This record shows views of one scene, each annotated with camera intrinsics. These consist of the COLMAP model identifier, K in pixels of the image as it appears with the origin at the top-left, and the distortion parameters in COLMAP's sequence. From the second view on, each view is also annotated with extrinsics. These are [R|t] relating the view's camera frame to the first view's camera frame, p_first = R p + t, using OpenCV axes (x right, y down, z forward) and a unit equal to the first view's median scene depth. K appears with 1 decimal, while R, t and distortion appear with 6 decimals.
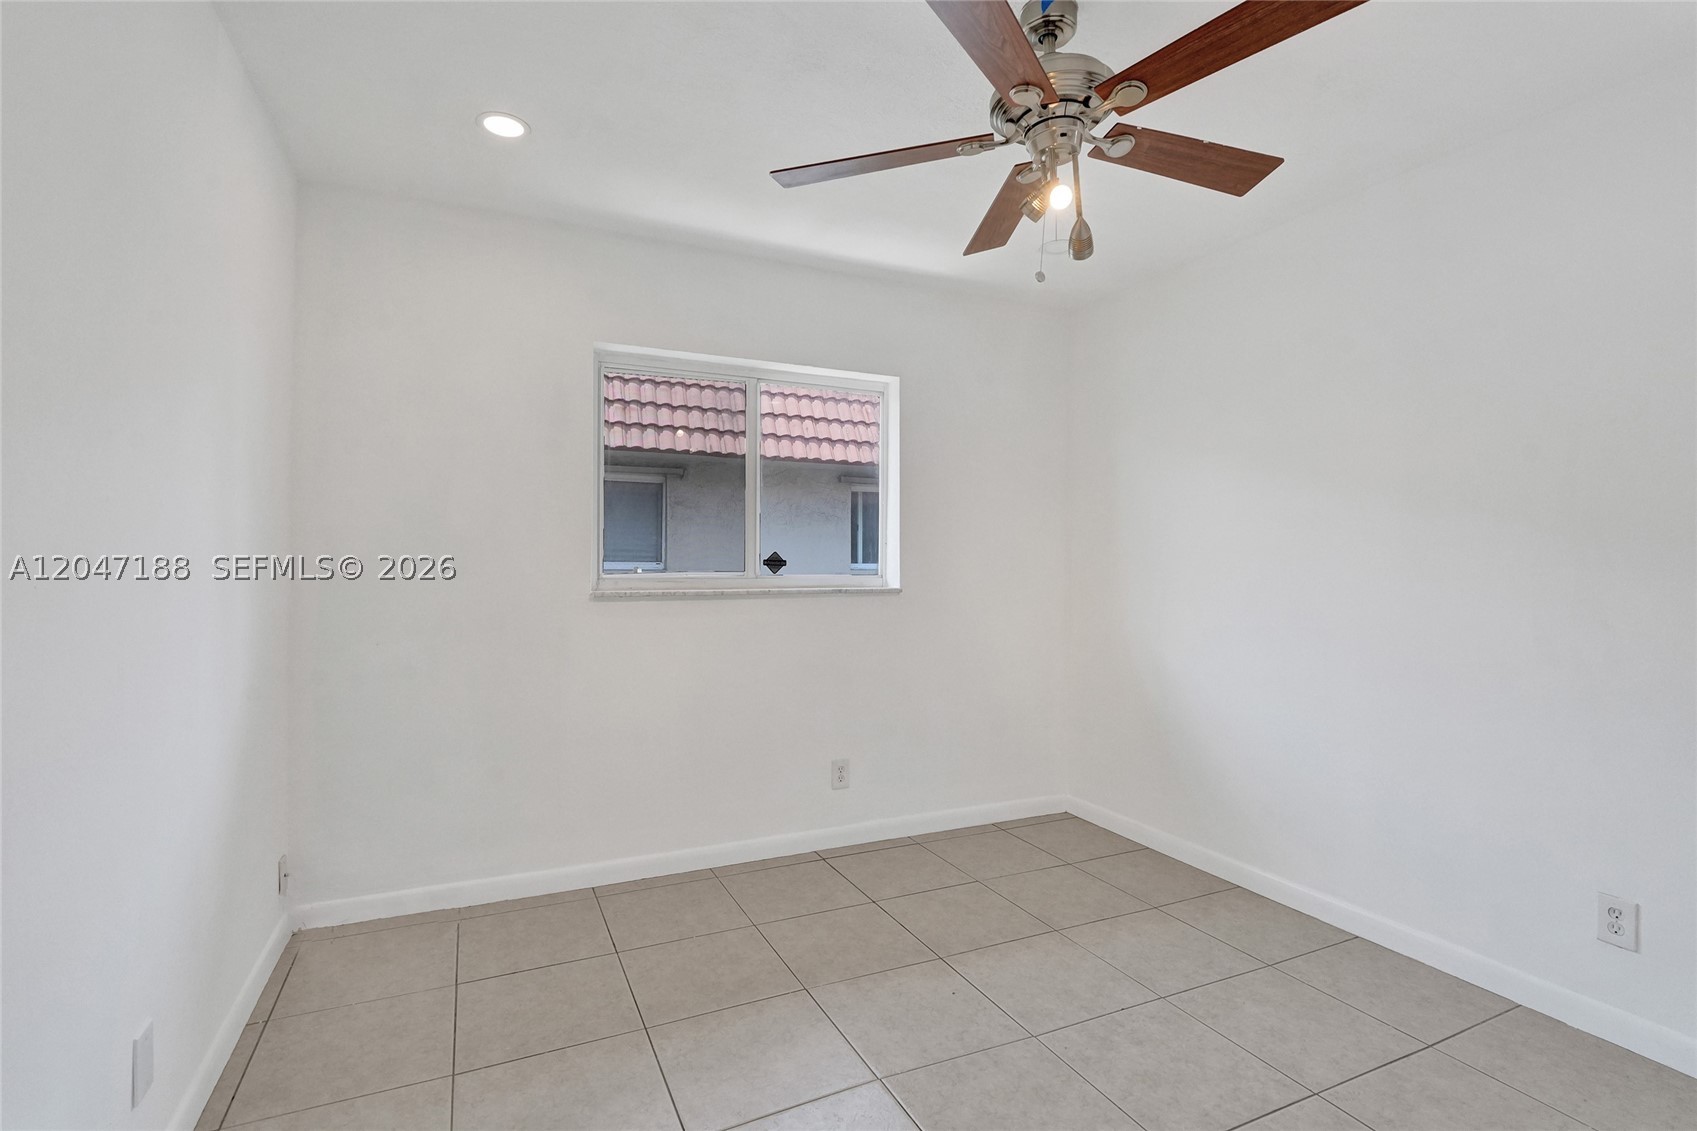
lens RADIAL K [[808.6, 0, 826.2], [0, 808.6, 539.7], [0, 0, 1]] dist [-0.001137, -0.000098]
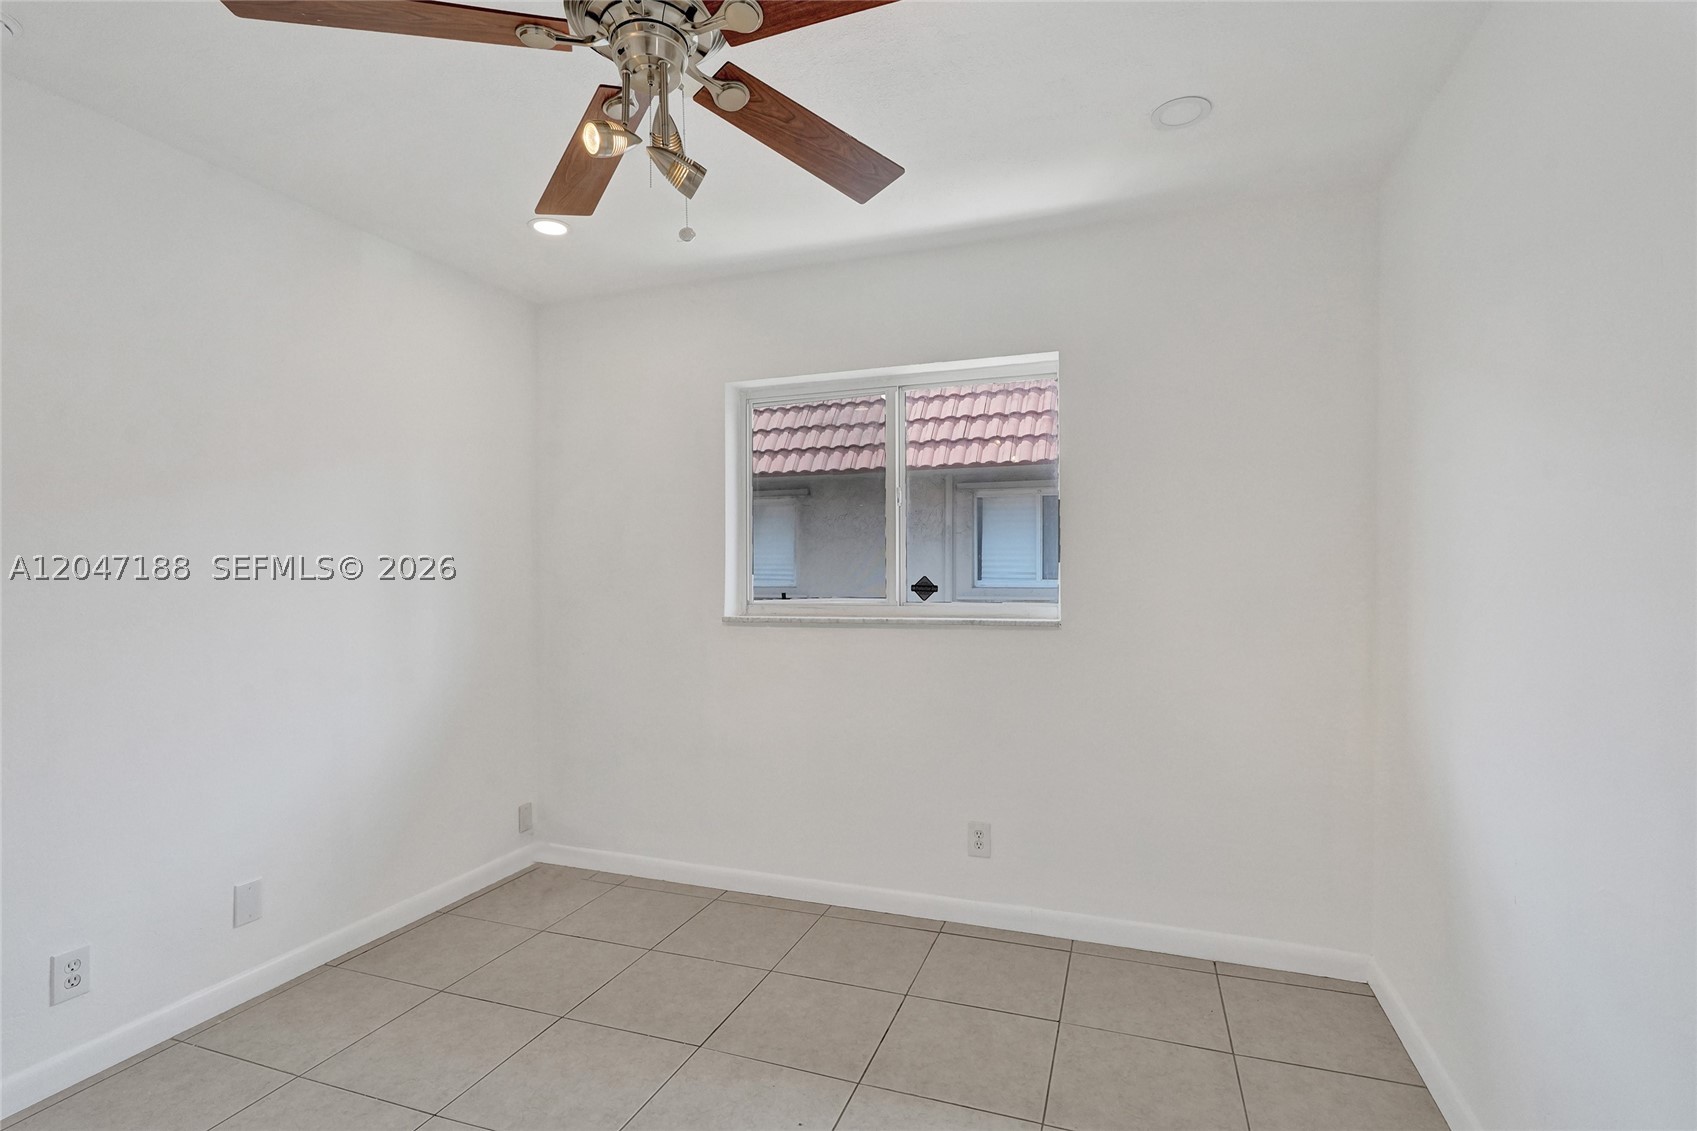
lens RADIAL K [[800.8, 0, 852.7], [0, 800.8, 574.6], [0, 0, 1]] dist [-0.002542, -0.000195]
pose [[0.734819, 0.009326, -0.678199, 0.486263], [0.009754, 0.999657, 0.024315, -0.008819], [0.678193, -0.024483, 0.734476, 0.303330]]
